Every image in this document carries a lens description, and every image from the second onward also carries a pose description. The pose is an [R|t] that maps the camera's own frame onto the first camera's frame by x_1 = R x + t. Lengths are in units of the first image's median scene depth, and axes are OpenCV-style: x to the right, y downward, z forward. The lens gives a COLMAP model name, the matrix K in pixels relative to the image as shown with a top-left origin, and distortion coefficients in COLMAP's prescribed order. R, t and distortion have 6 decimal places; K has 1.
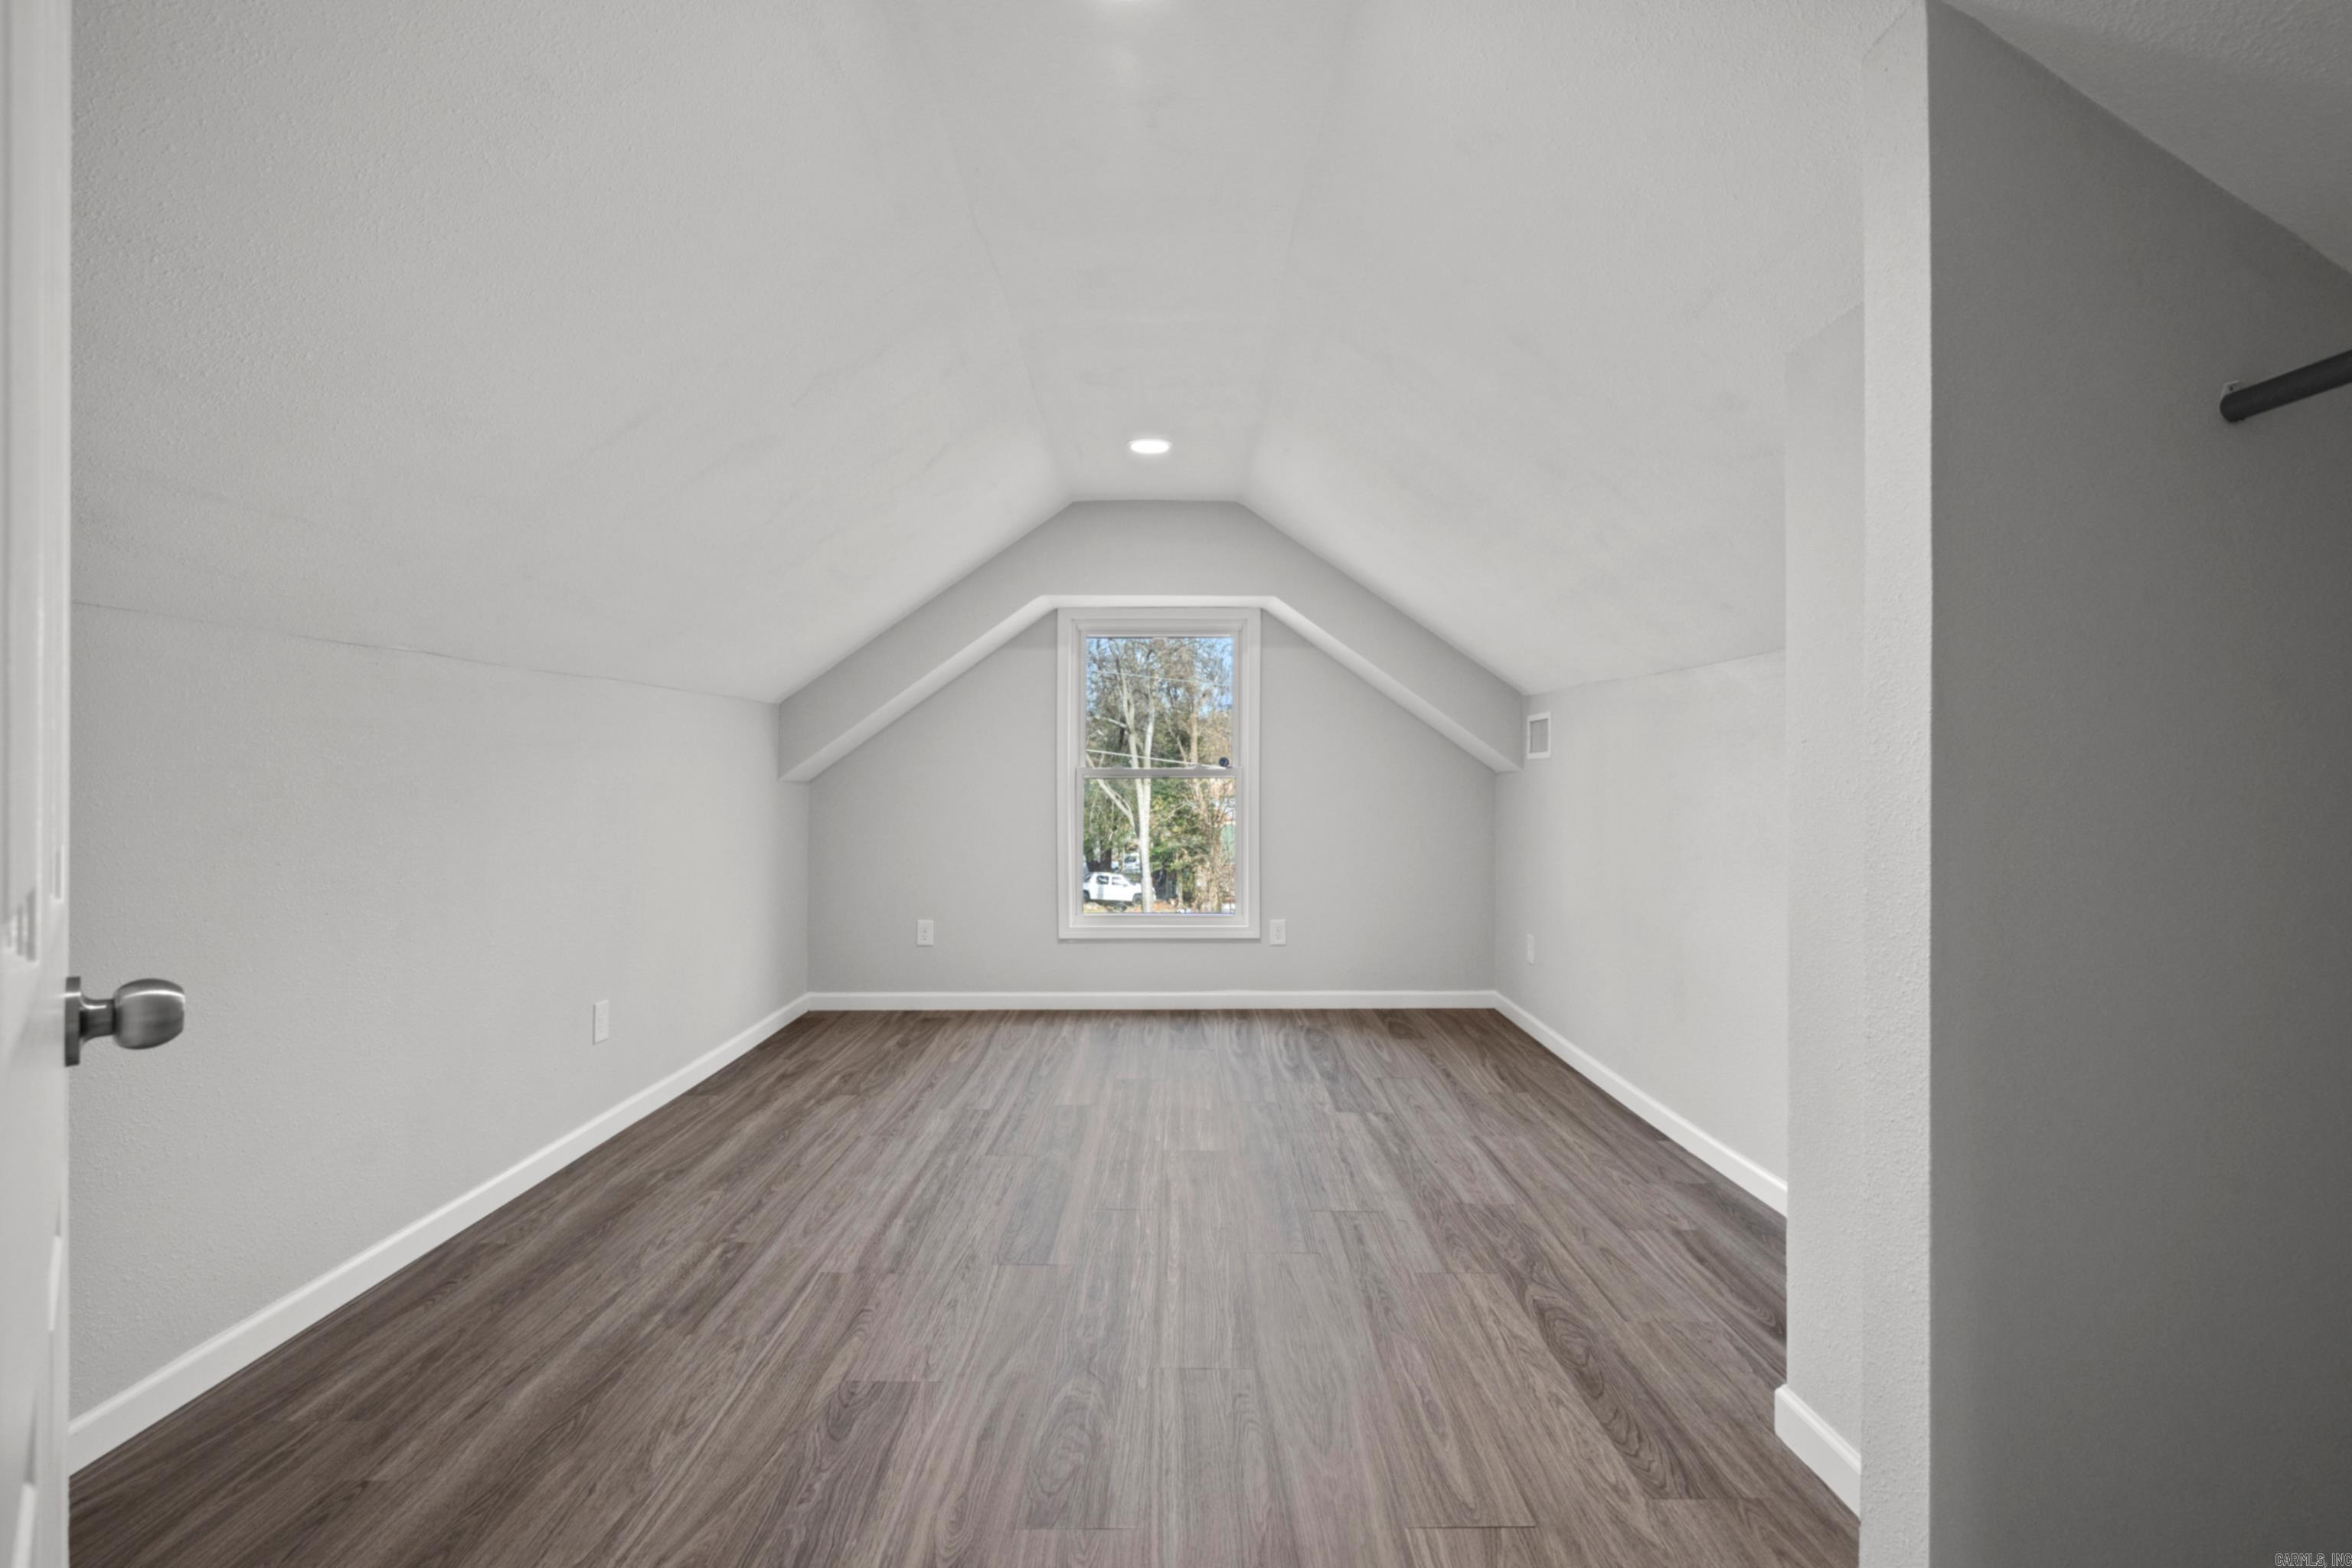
lens RADIAL K [[1071.4, 0, 1166.6], [0, 1071.4, 795.4], [0, 0, 1]] dist [0.002782, 0.000601]
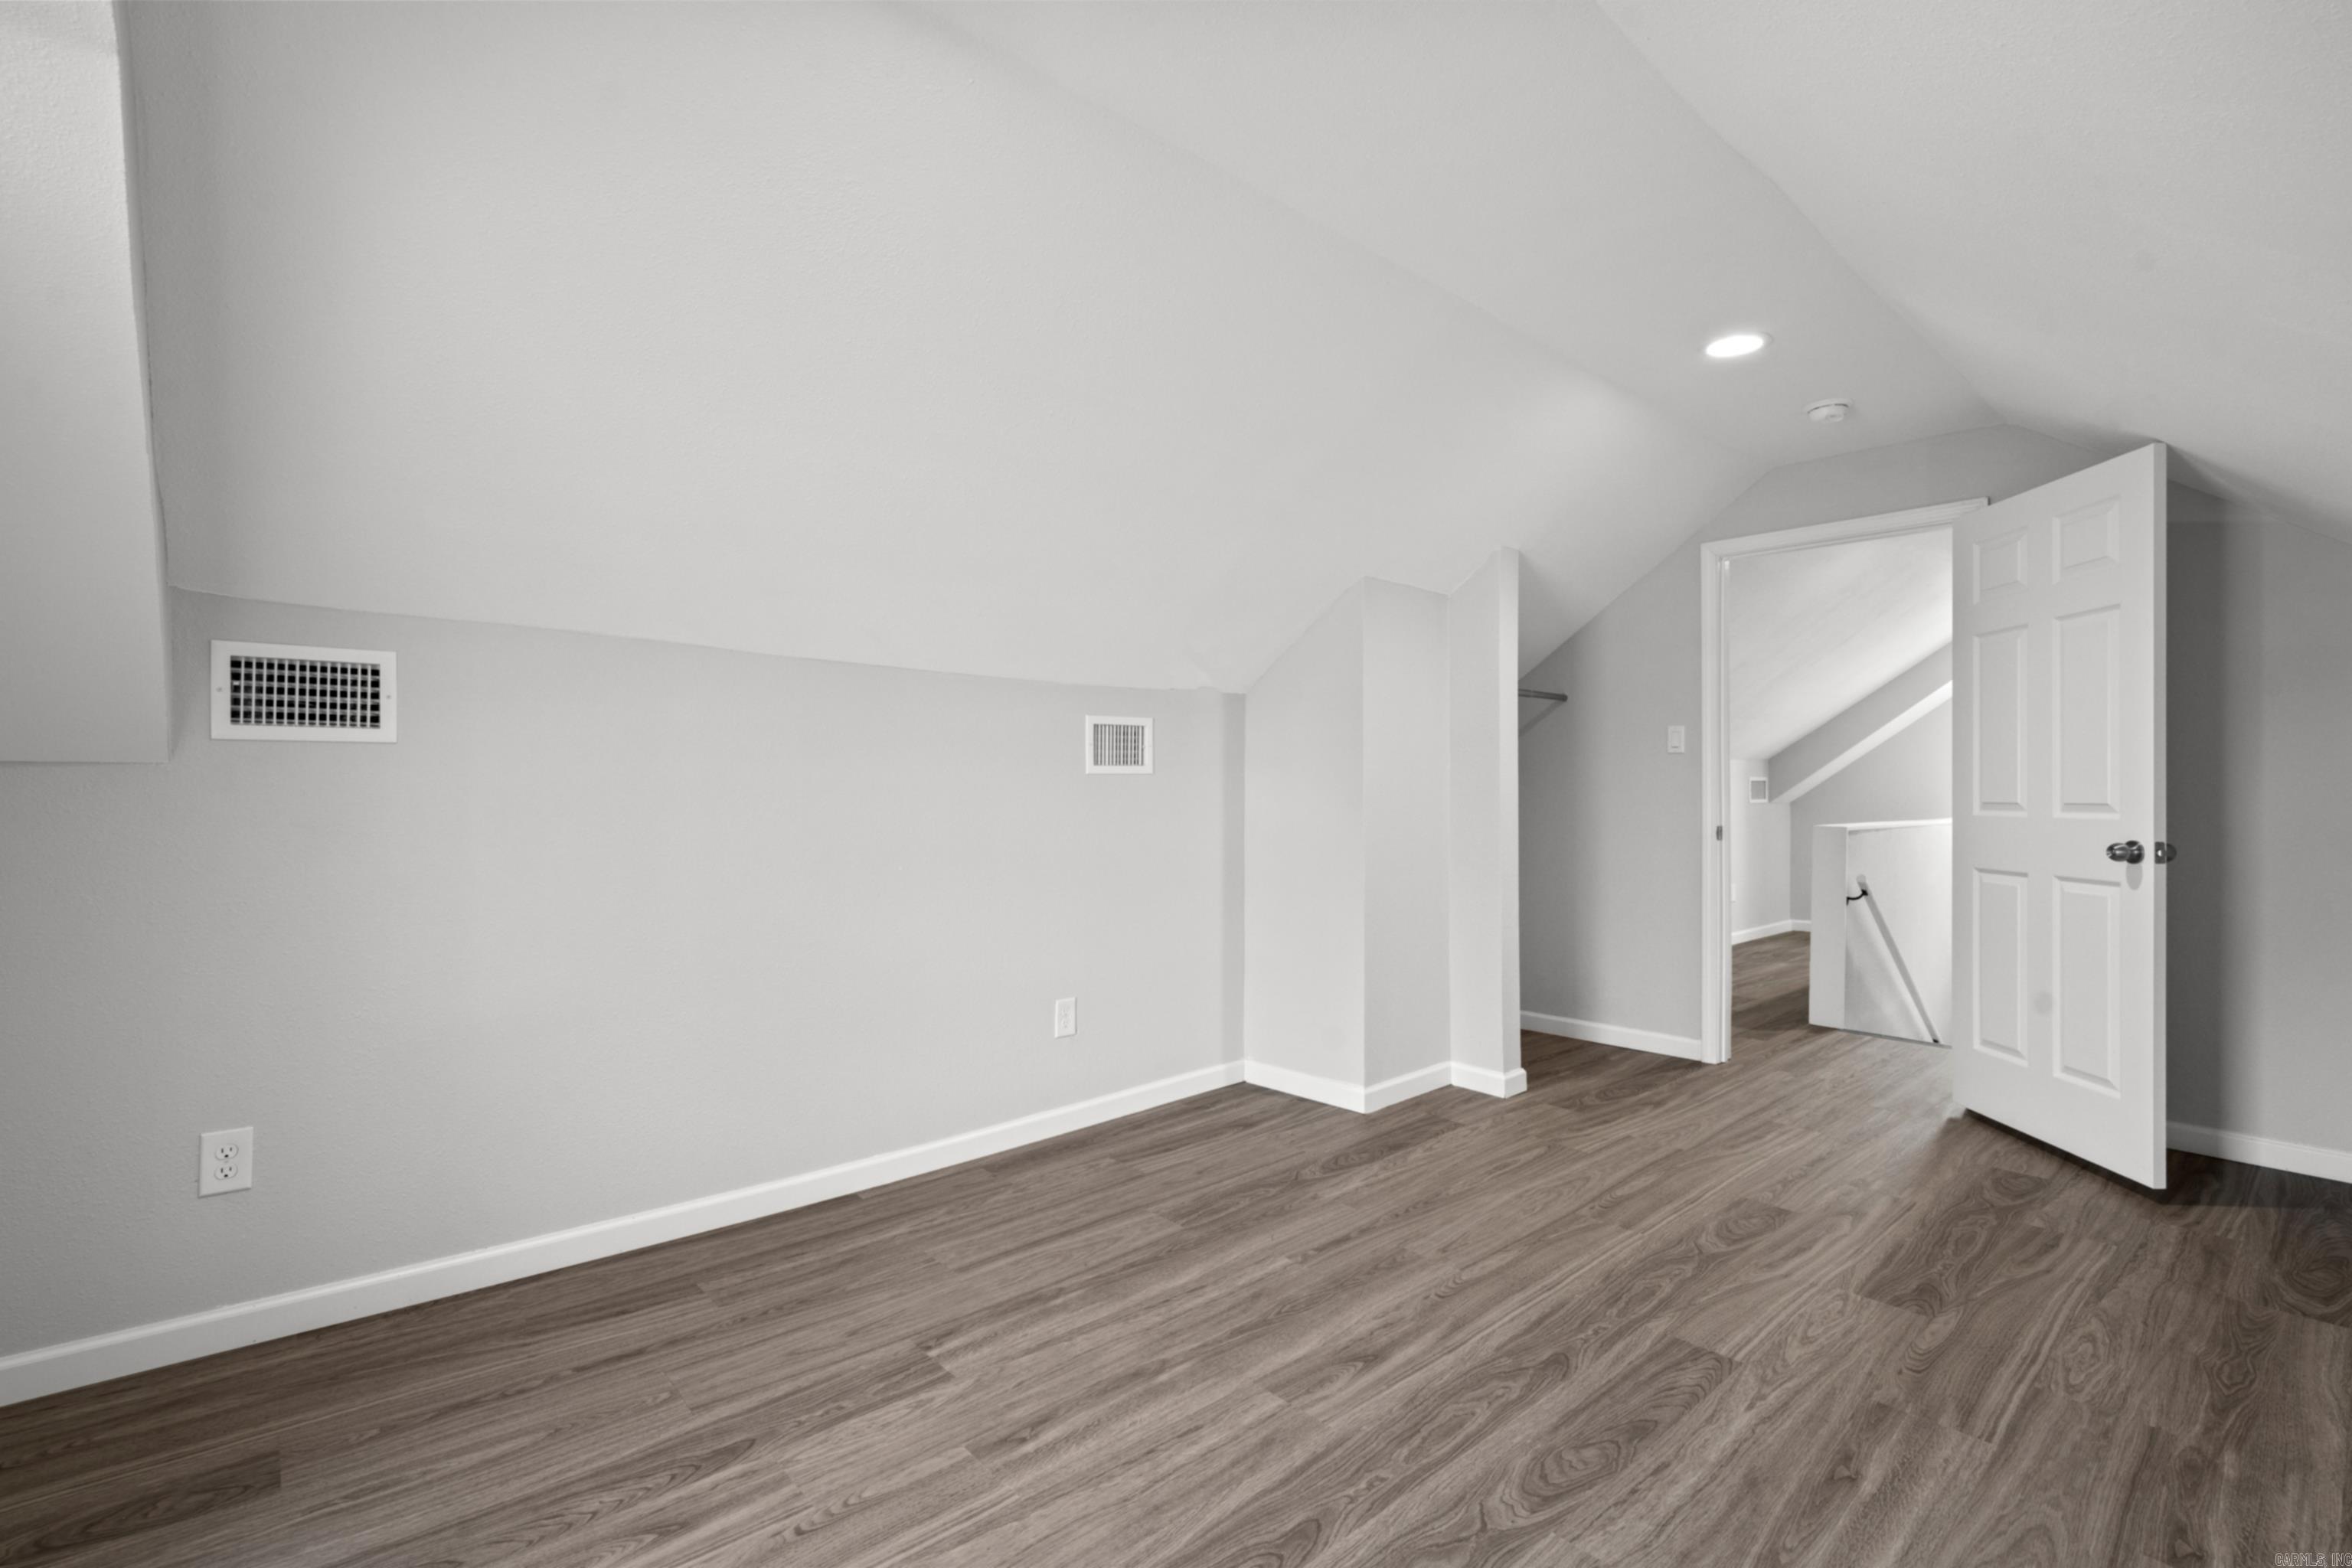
lens RADIAL K [[1071.4, 0, 1166.6], [0, 1071.4, 795.4], [0, 0, 1]] dist [0.002782, 0.000601]
pose [[-0.668421, -0.004800, 0.743768, -0.509156], [0.008712, 0.999860, 0.014282, -0.024617], [-0.743732, 0.016026, -0.668285, 1.984692]]
